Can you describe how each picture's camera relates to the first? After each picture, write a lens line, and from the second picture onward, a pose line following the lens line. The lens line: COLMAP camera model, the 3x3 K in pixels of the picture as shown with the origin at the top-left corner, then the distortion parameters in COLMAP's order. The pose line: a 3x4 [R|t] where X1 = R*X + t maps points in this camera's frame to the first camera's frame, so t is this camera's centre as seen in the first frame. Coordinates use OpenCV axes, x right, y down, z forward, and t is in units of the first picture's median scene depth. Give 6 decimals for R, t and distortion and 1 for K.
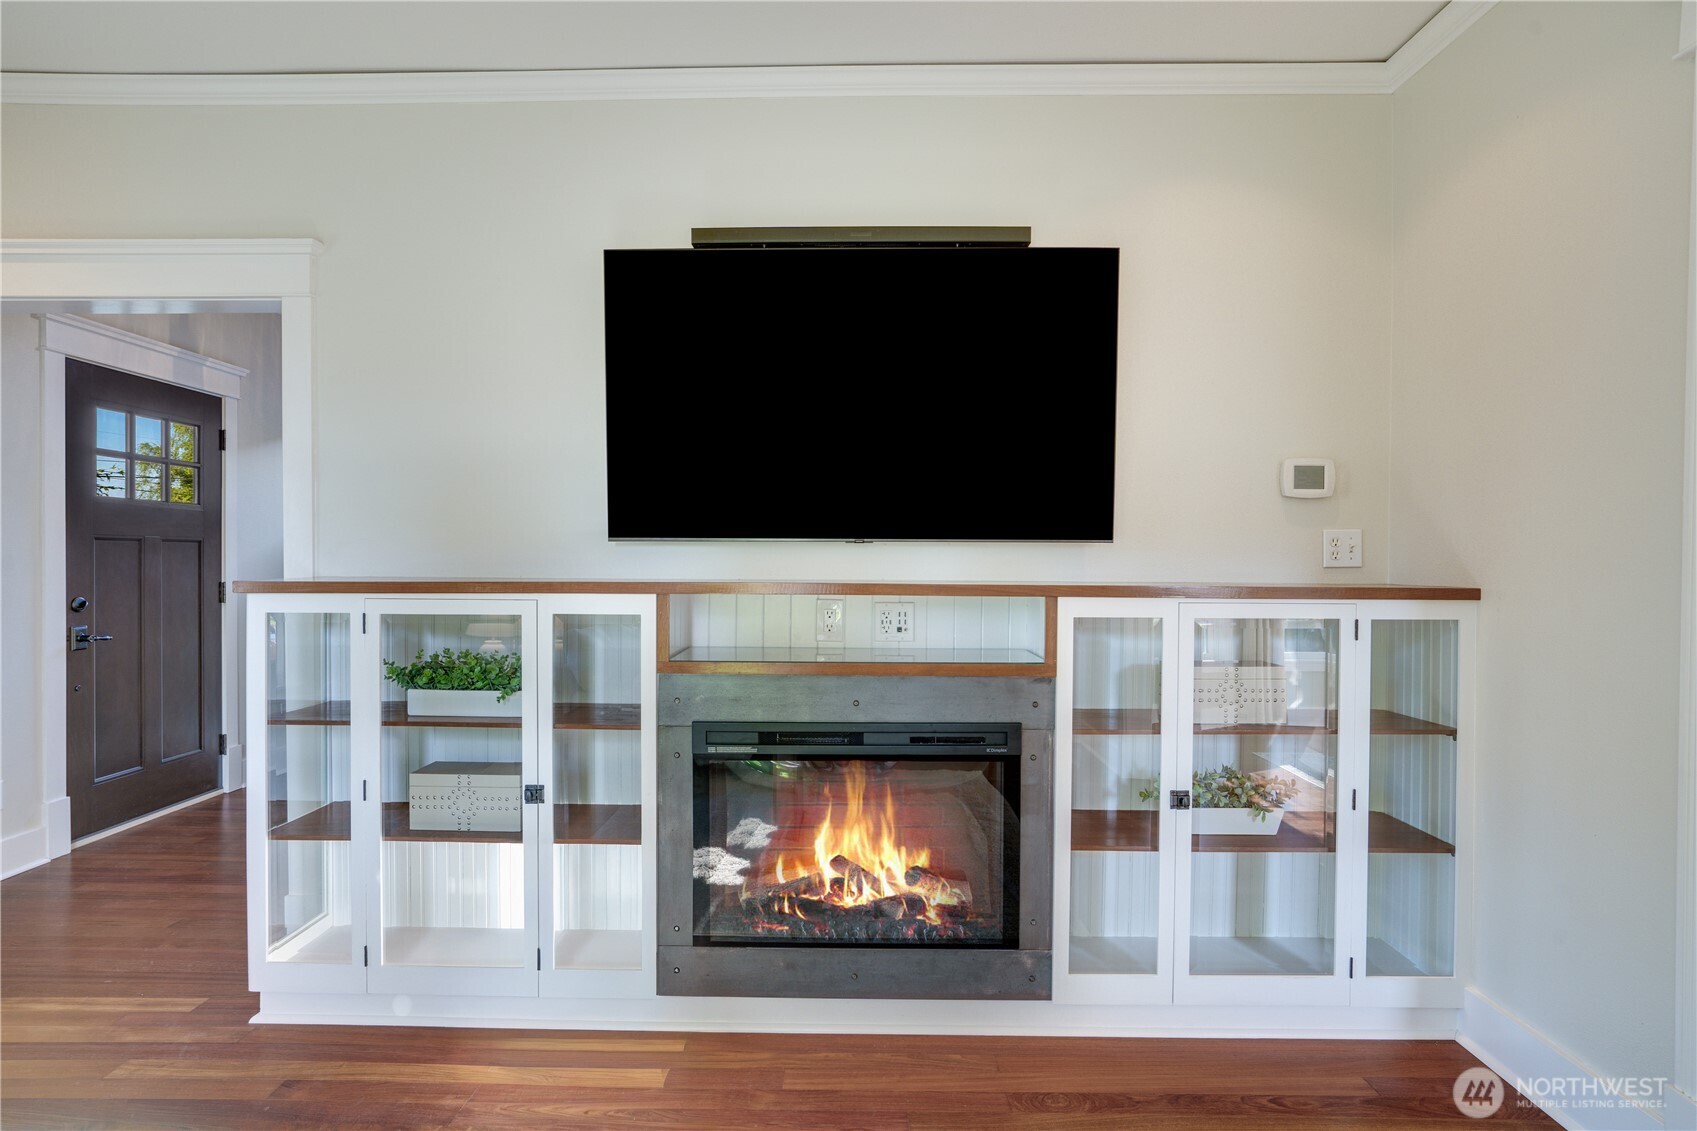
lens RADIAL K [[888.7, 0, 844.3], [0, 888.7, 577.9], [0, 0, 1]] dist [-0.016100, 0.003988]
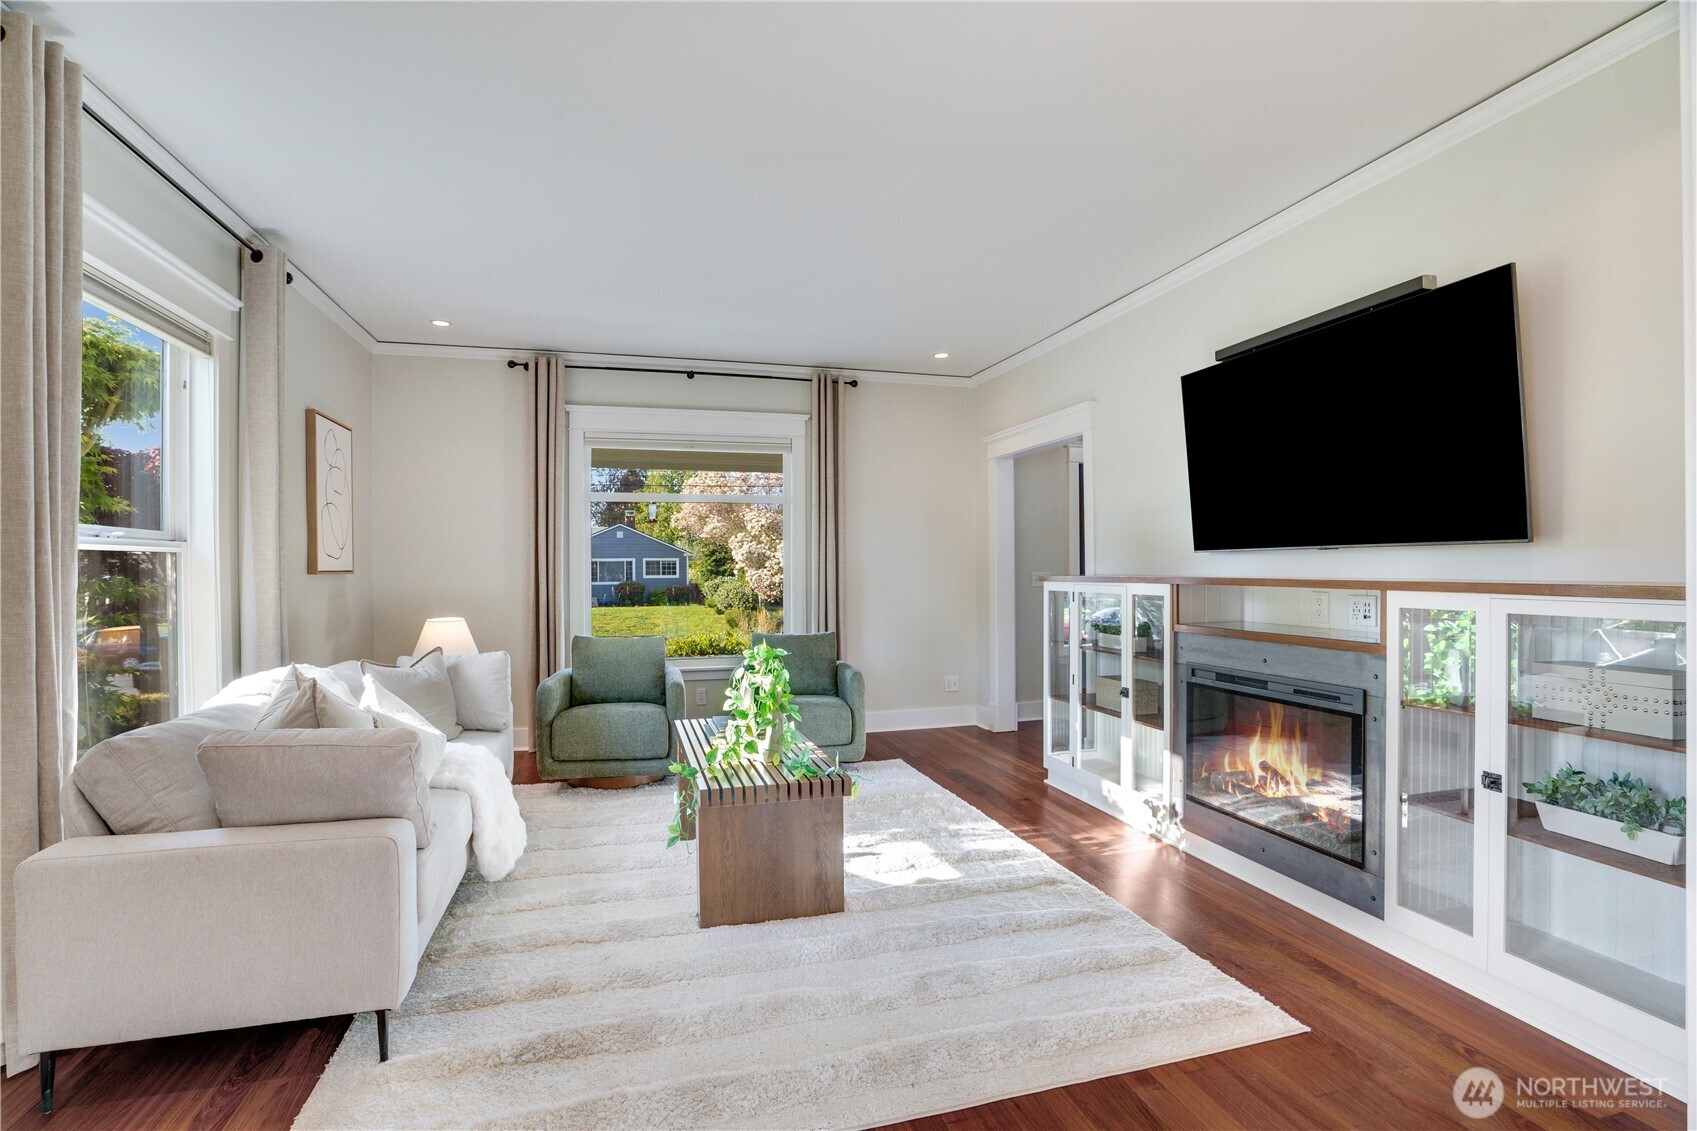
lens RADIAL K [[801.5, 0, 844.1], [0, 801.5, 564.0], [0, 0, 1]] dist [-0.026531, 0.008168]
pose [[0.287439, -0.012149, -0.957722, 1.061420], [-0.006246, 0.999875, -0.014558, 0.005733], [0.957779, 0.010166, 0.287327, -0.031228]]
